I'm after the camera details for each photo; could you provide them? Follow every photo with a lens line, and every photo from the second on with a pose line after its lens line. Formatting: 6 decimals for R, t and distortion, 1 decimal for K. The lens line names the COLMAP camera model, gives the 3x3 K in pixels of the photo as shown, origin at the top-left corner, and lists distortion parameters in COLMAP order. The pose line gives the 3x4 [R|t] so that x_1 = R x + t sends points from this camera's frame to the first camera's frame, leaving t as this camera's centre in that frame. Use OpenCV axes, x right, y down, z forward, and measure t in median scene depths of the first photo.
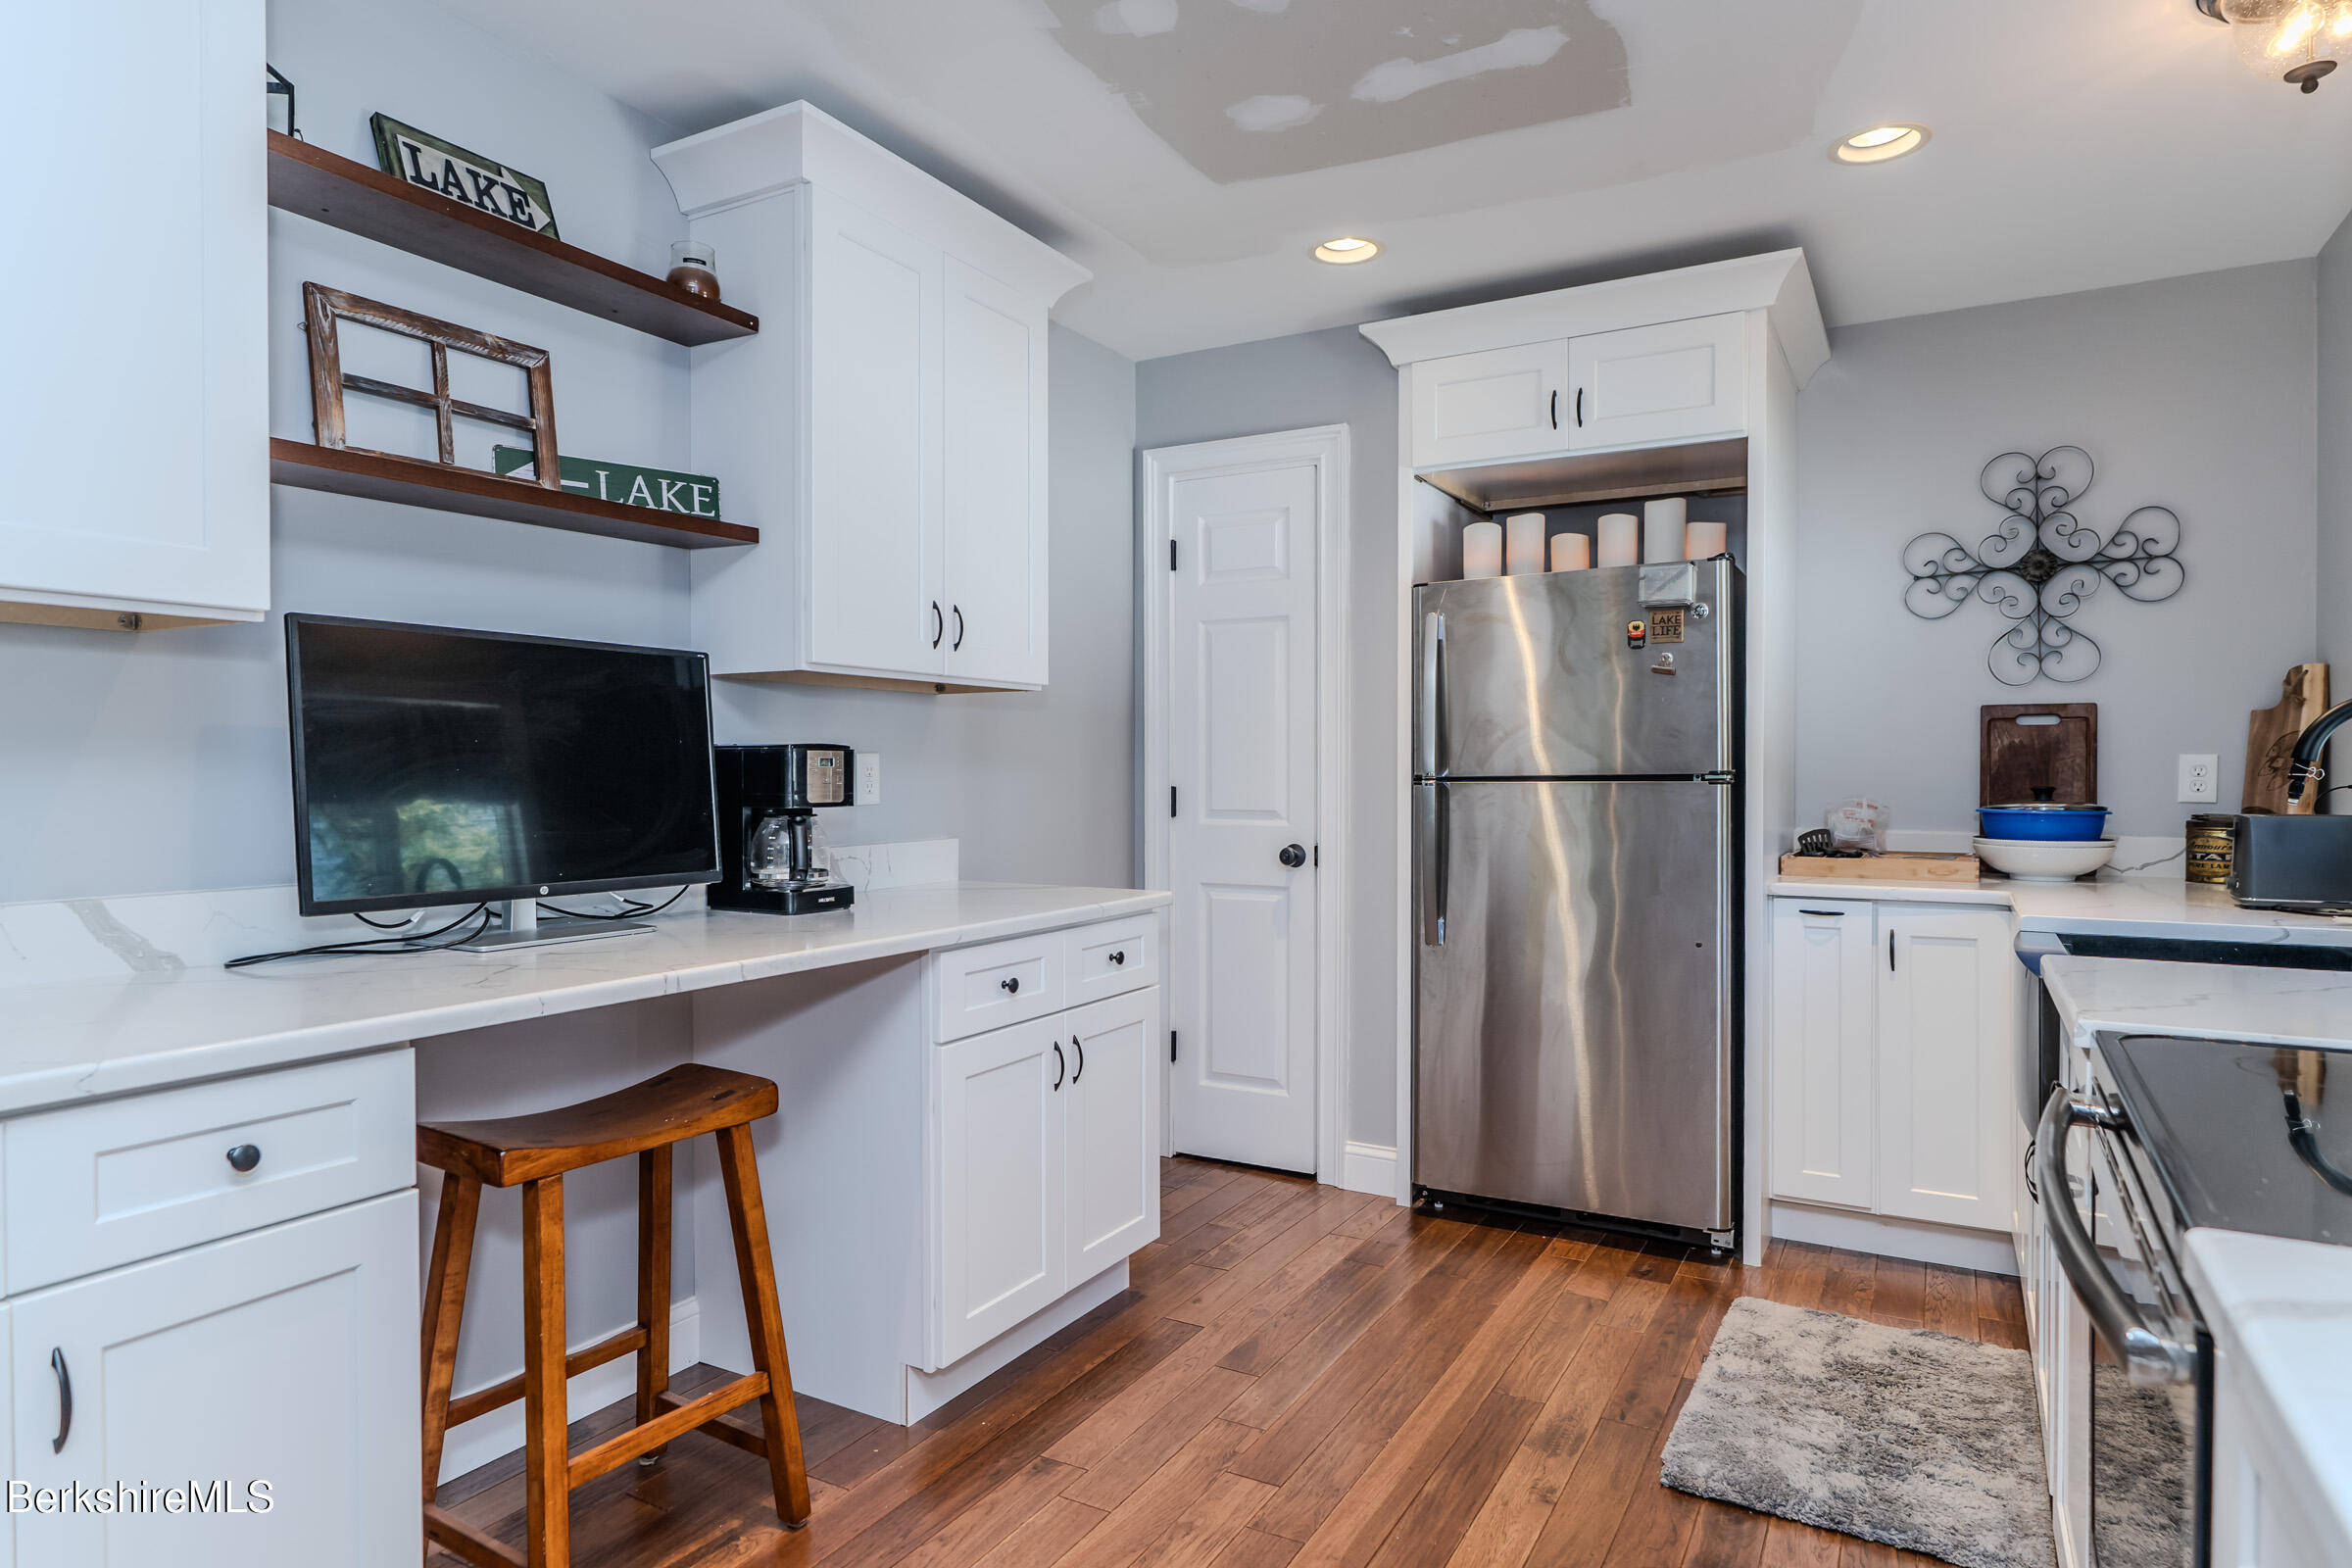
lens RADIAL K [[1337.0, 0, 1165.4], [0, 1337.0, 784.2], [0, 0, 1]] dist [-0.004627, 0.003895]
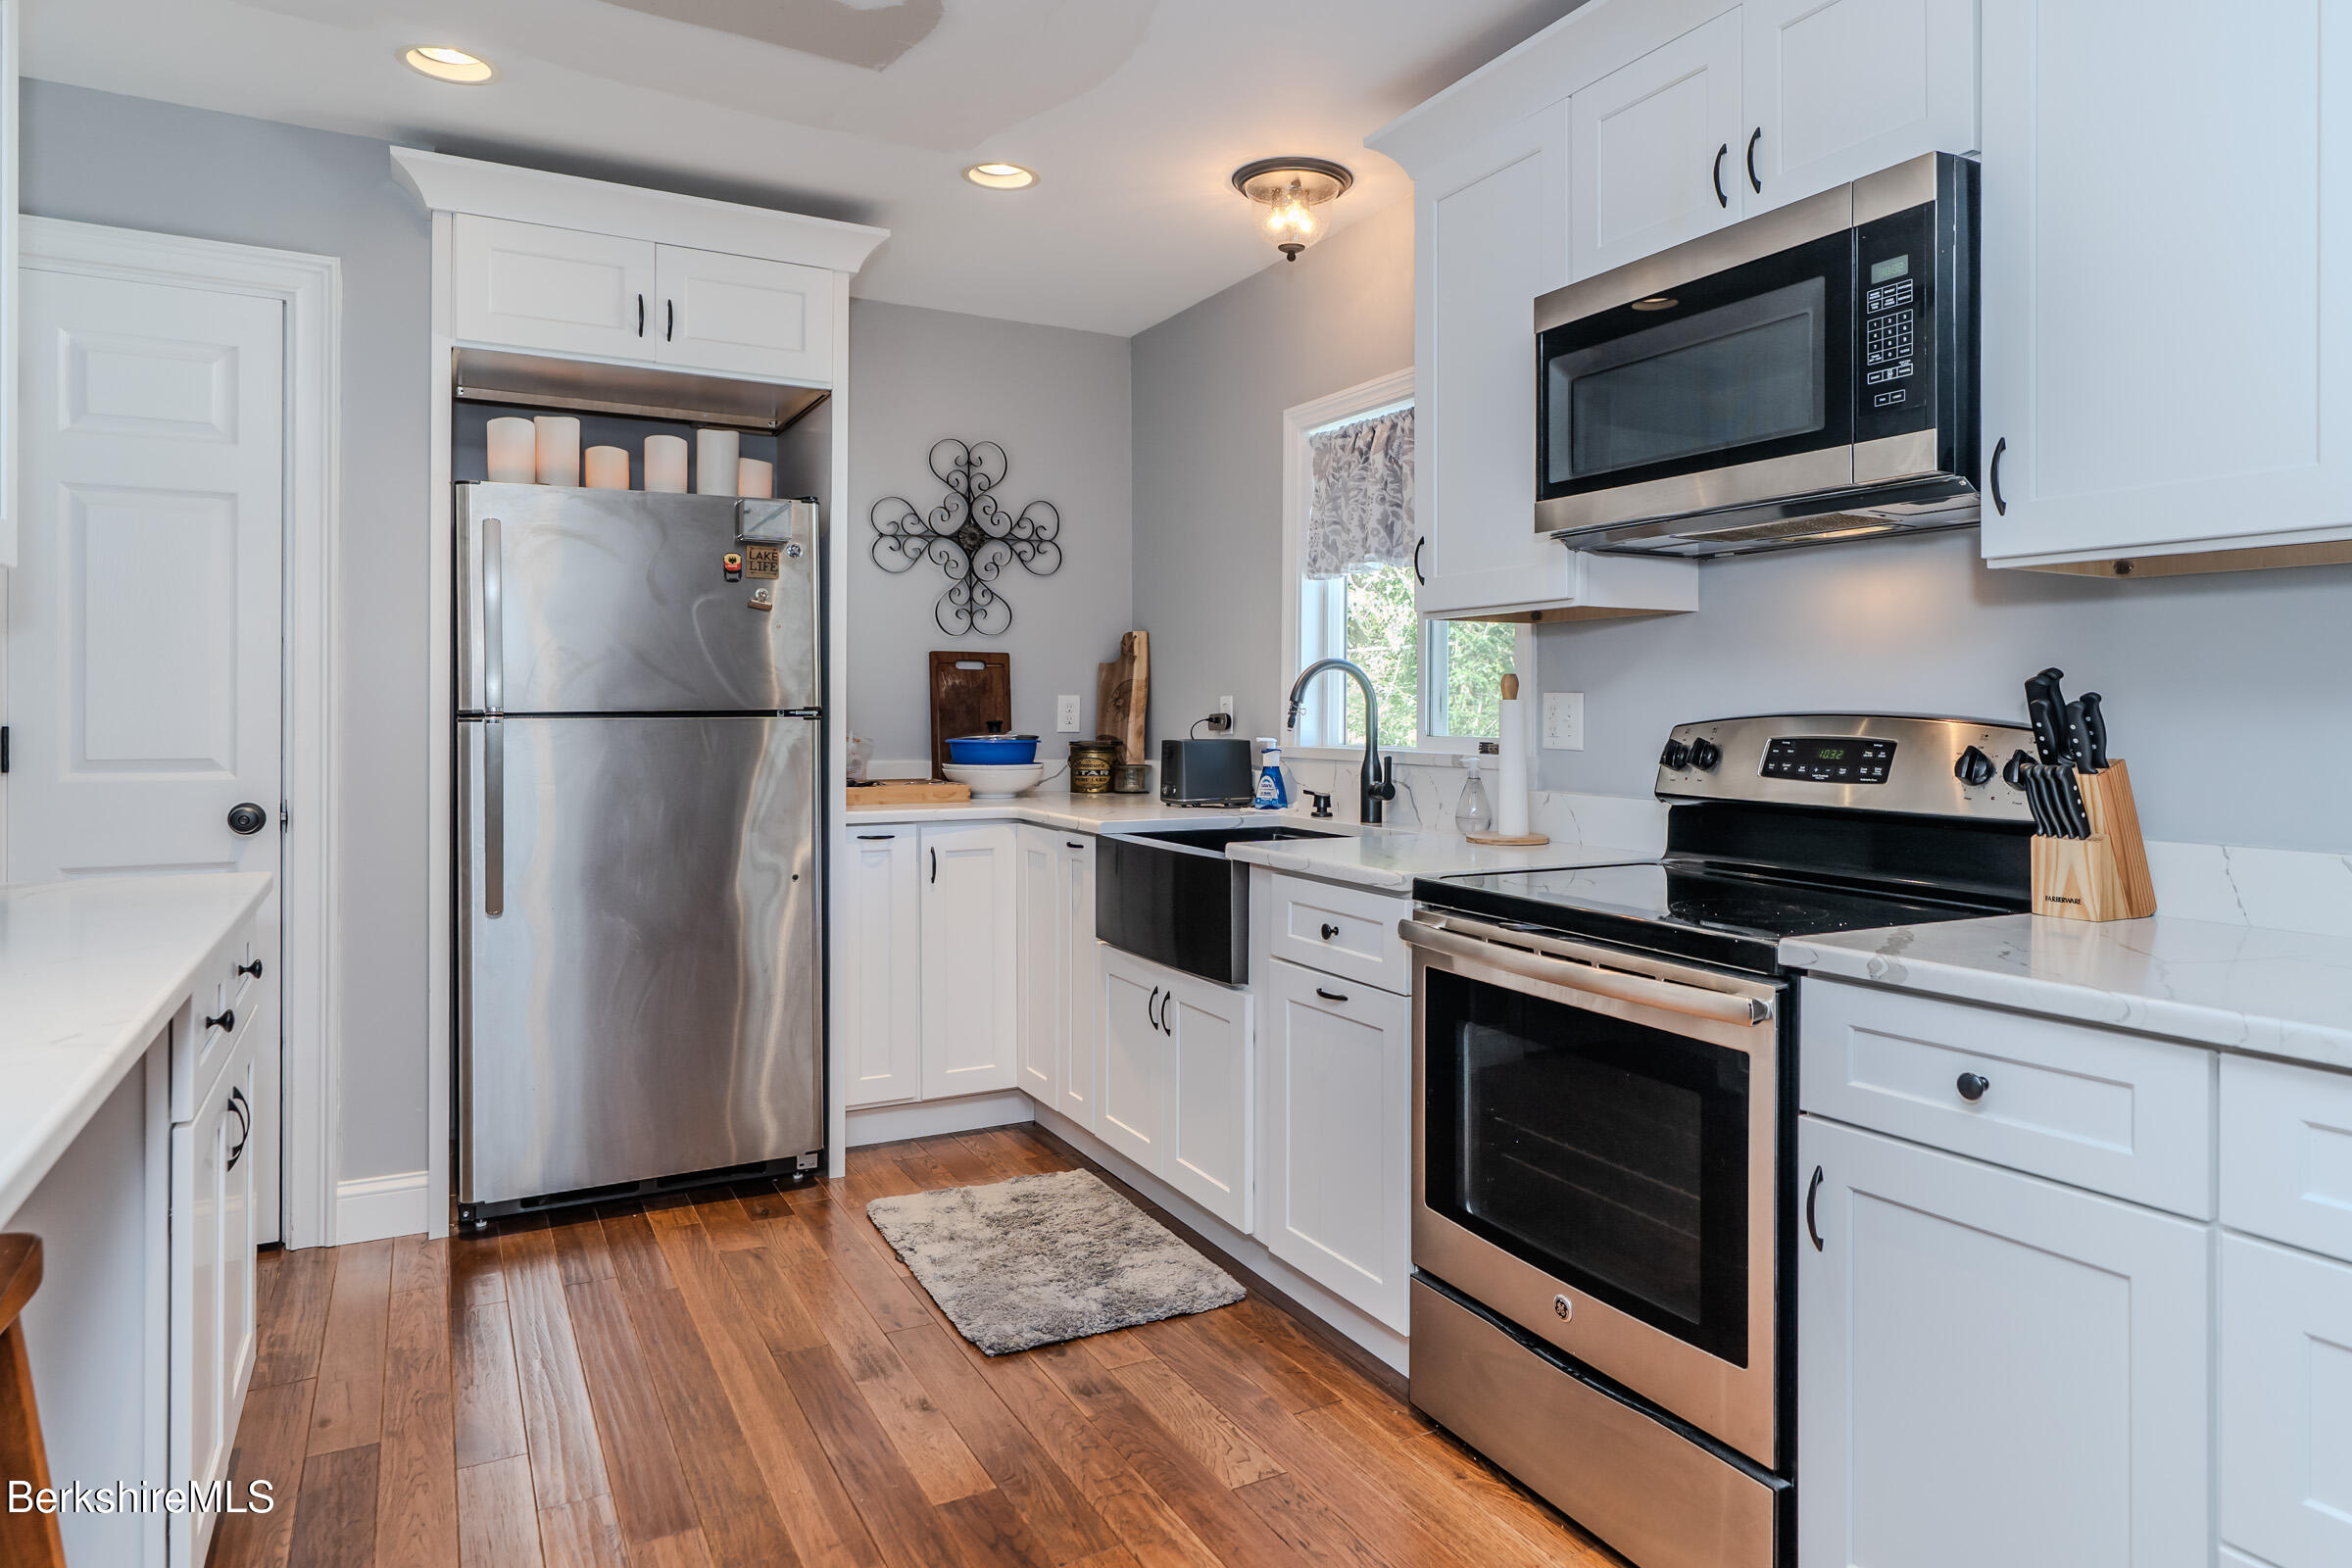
lens RADIAL K [[1453.6, 0, 1224.1], [0, 1453.6, 702.5], [0, 0, 1]] dist [-0.003564, 0.001355]
pose [[0.511004, 0.006126, 0.859557, -0.370412], [0.004214, 0.999945, -0.009631, -0.000967], [-0.859568, 0.008544, 0.510949, 0.143349]]
